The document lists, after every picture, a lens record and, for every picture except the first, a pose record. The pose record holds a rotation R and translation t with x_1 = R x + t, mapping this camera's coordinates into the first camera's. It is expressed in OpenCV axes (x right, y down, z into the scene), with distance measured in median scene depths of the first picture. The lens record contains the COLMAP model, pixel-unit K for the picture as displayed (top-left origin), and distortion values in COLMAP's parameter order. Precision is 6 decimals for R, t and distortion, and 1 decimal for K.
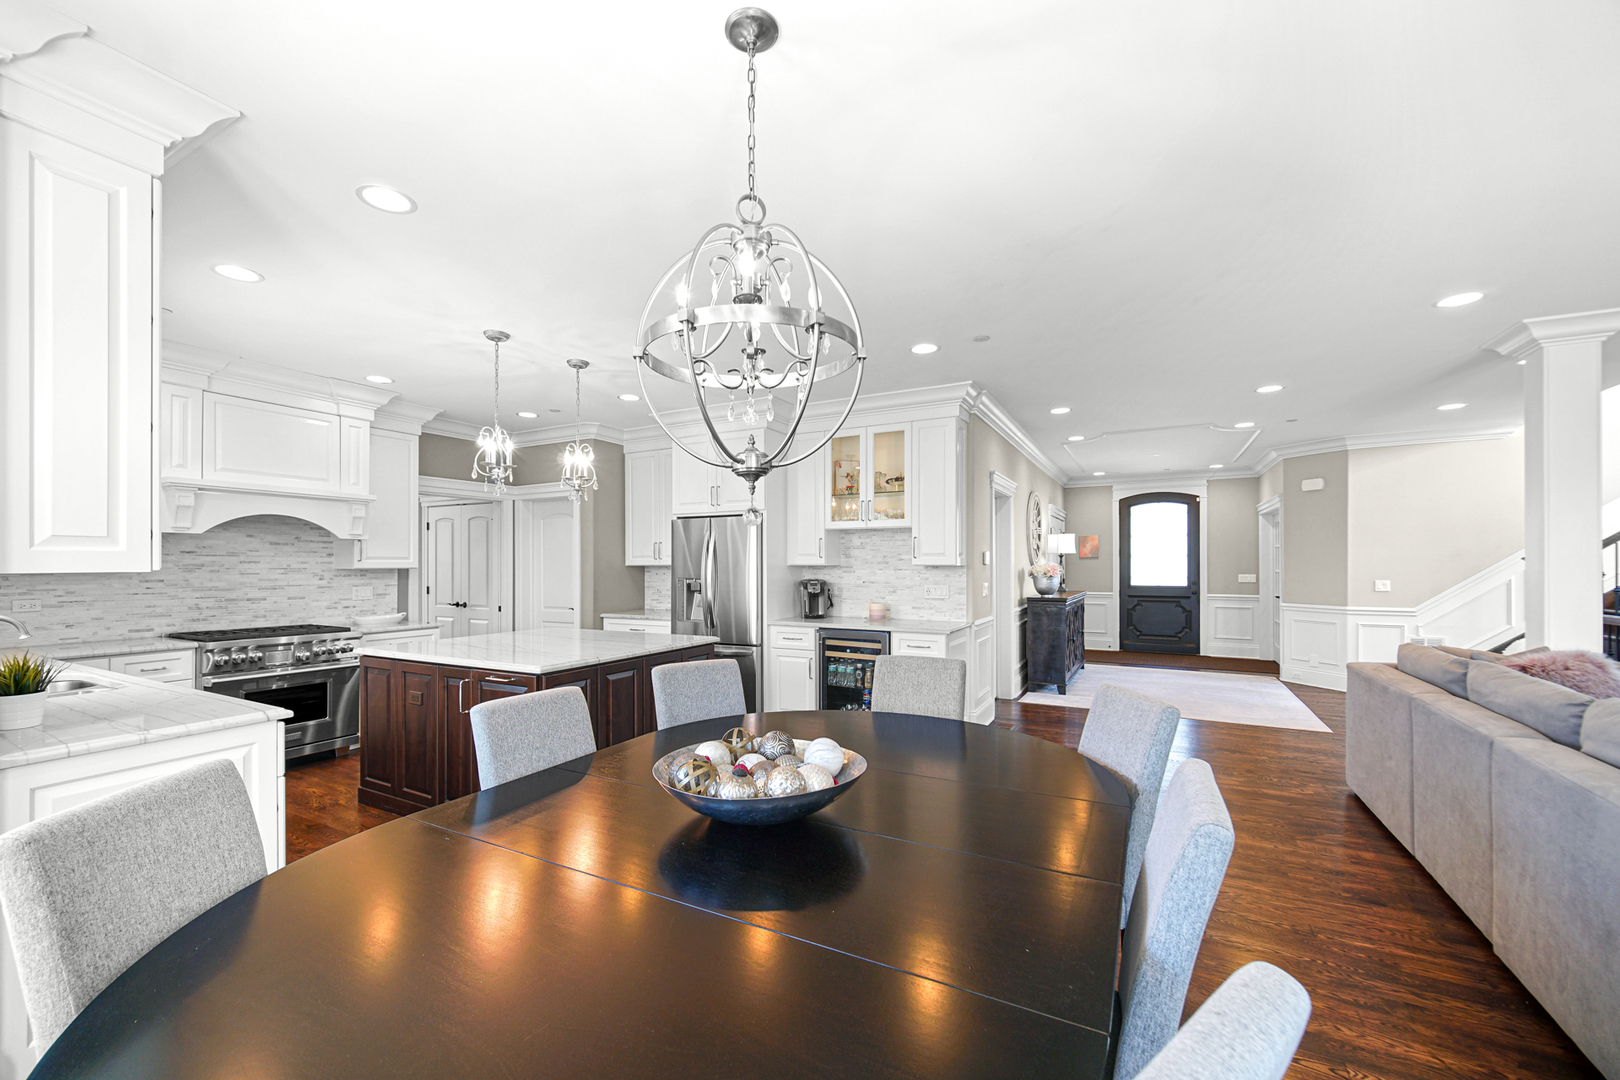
lens RADIAL K [[660.3, 0, 796.0], [0, 660.3, 564.3], [0, 0, 1]] dist [-0.004953, 0.000076]
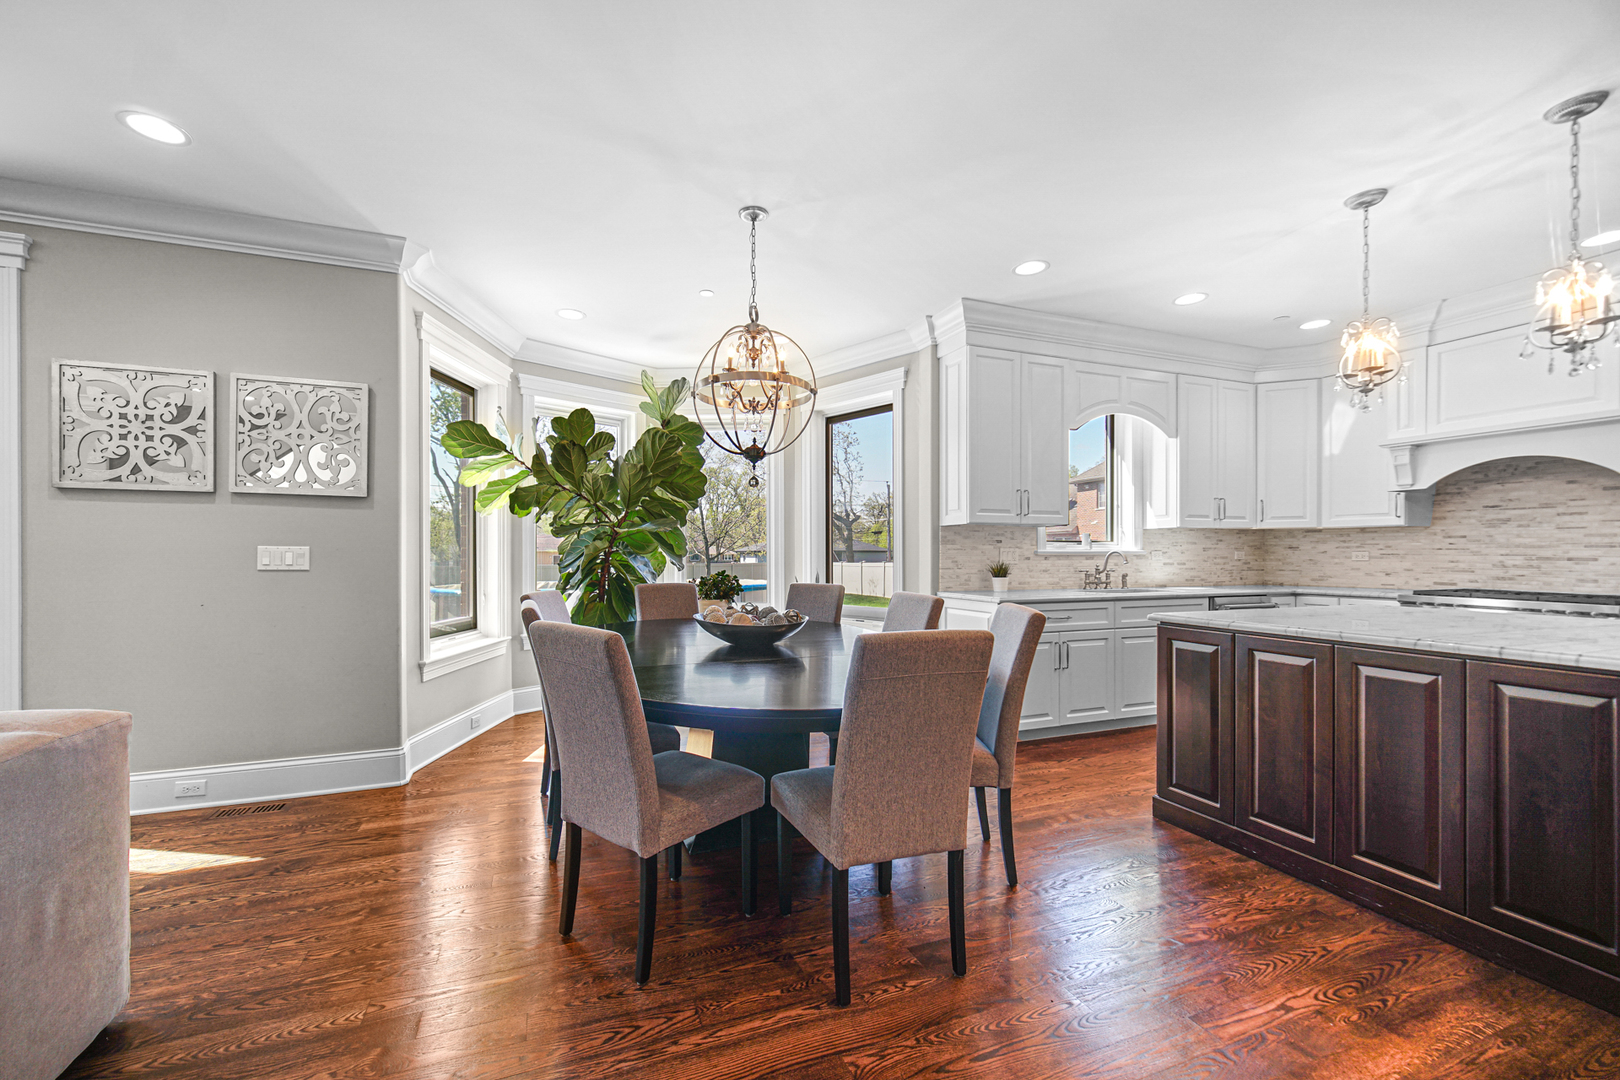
lens RADIAL K [[658.4, 0, 790.1], [0, 658.4, 565.2], [0, 0, 1]] dist [-0.008547, 0.000044]
pose [[-0.647387, 0.017383, -0.761963, 0.422347], [0.004346, 0.999808, 0.019117, 0.040694], [0.762149, 0.009065, -0.647338, 0.769451]]
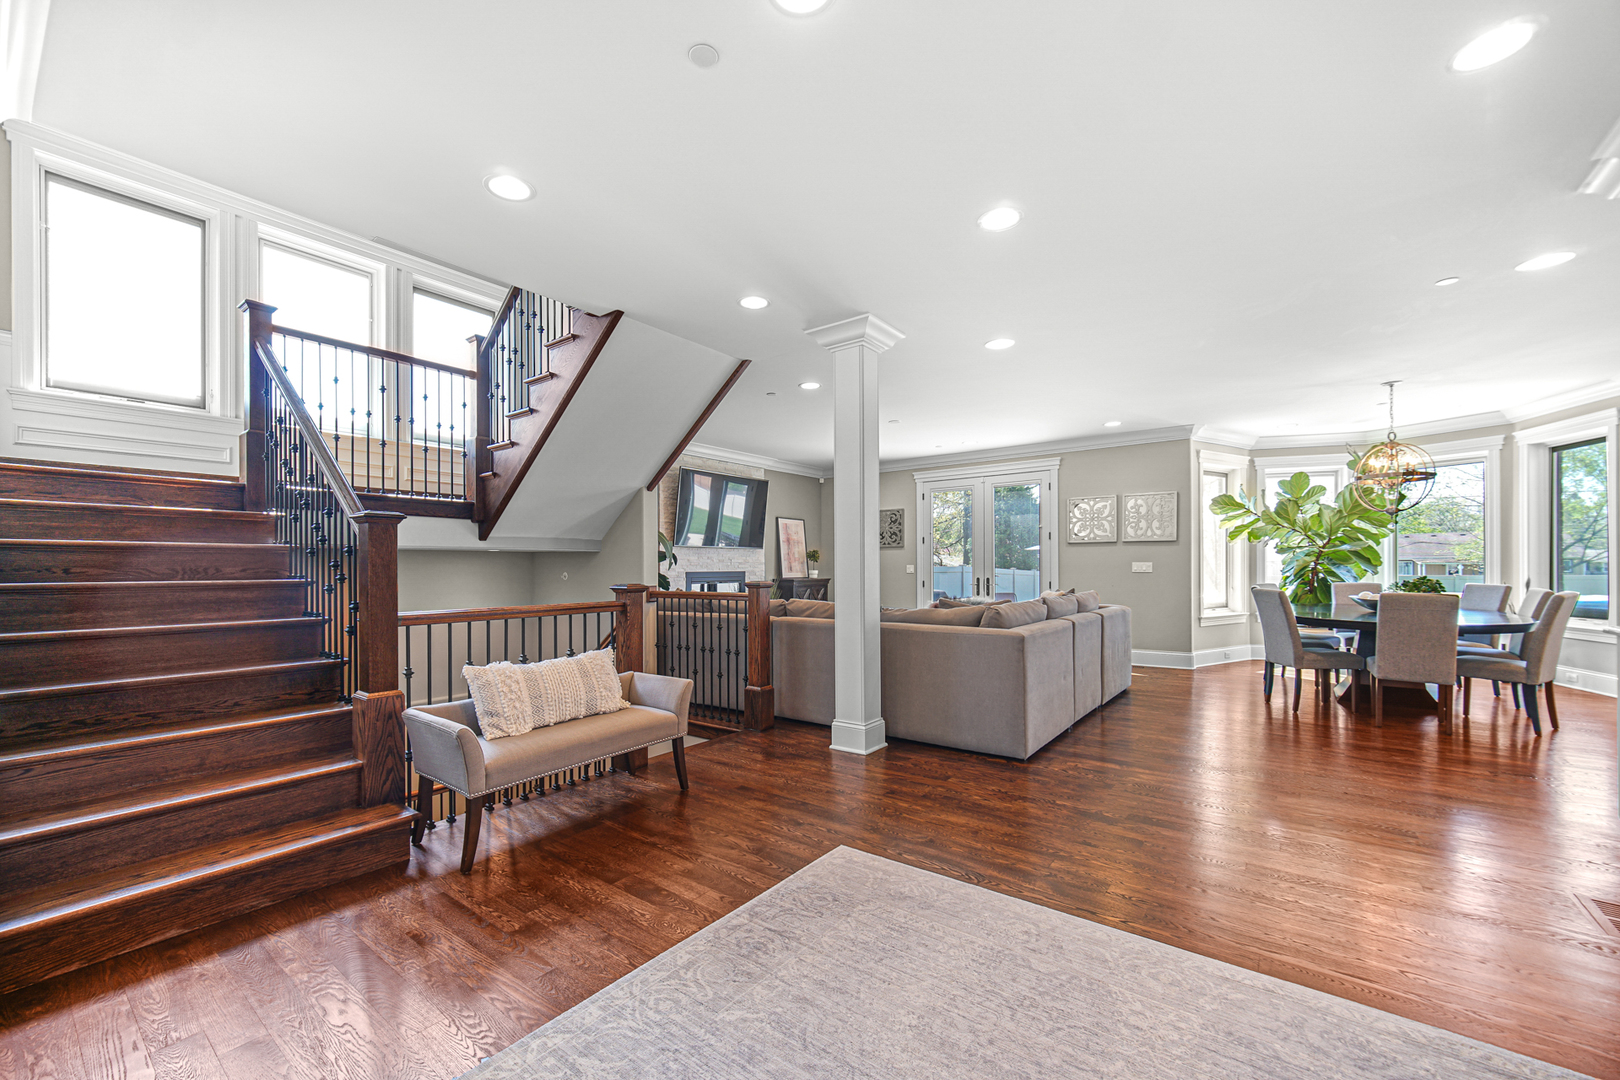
lens RADIAL K [[660.3, 0, 789.7], [0, 660.3, 563.5], [0, 0, 1]] dist [-0.004953, 0.000076]
pose [[-0.988592, 0.011043, 0.150210, 0.722665], [0.010023, 0.999921, -0.007548, 0.038834], [-0.150282, -0.005956, -0.988625, 1.390530]]
